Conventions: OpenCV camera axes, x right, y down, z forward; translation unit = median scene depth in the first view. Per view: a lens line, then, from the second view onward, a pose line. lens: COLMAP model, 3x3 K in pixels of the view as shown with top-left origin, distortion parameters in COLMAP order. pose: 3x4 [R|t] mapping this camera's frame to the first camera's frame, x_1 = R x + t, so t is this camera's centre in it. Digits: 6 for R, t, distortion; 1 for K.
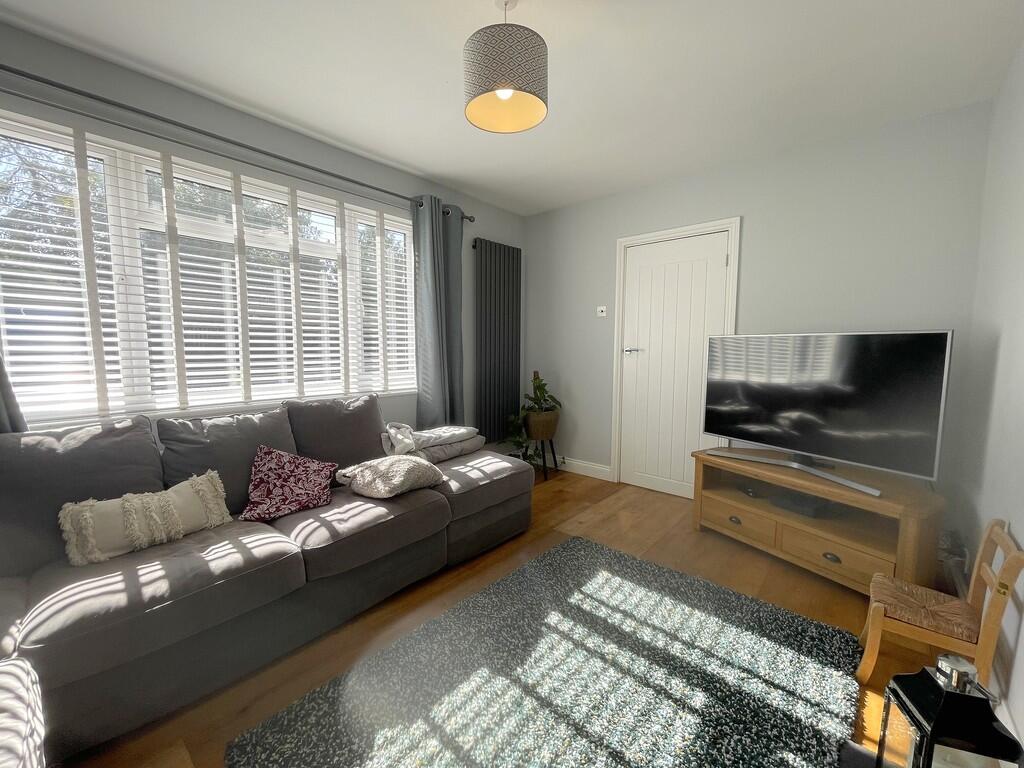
lens RADIAL K [[414.2, 0, 512.0], [0, 414.2, 384.0], [0, 0, 1]] dist [-0.000080, -0.000007]
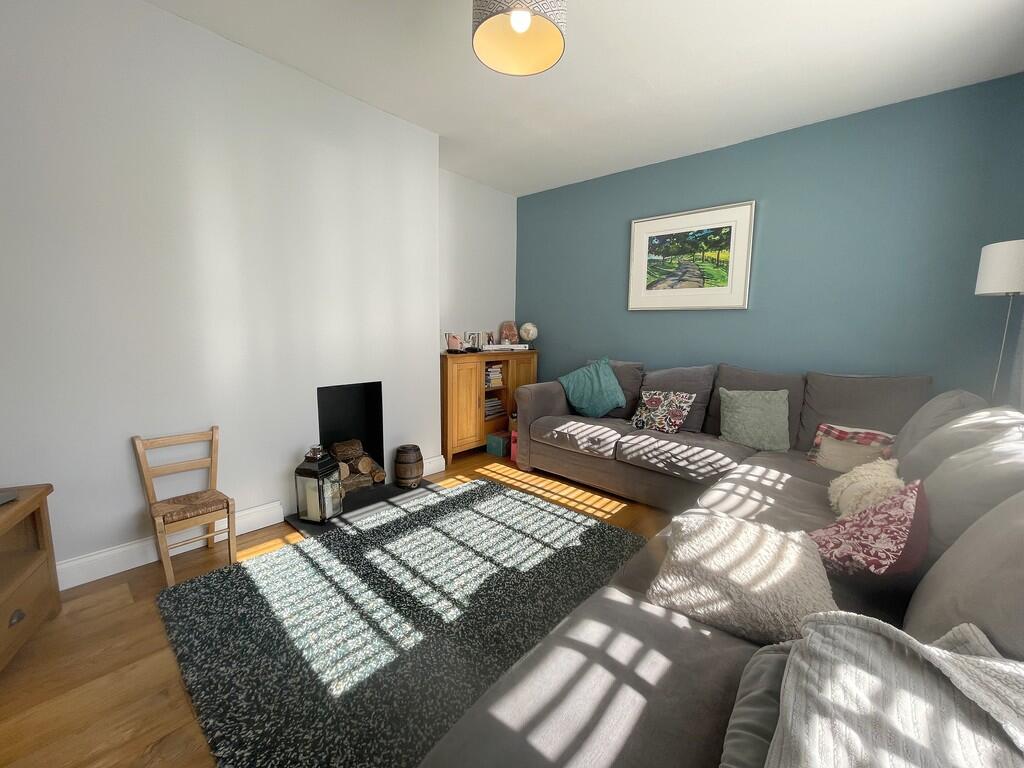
lens RADIAL K [[414.2, 0, 512.0], [0, 414.2, 384.0], [0, 0, 1]] dist [-0.000080, -0.000007]
pose [[-0.999737, -0.022709, -0.003345, -0.016284], [-0.022874, 0.973463, 0.227698, -0.142393], [-0.001914, 0.227714, -0.973726, 1.993933]]
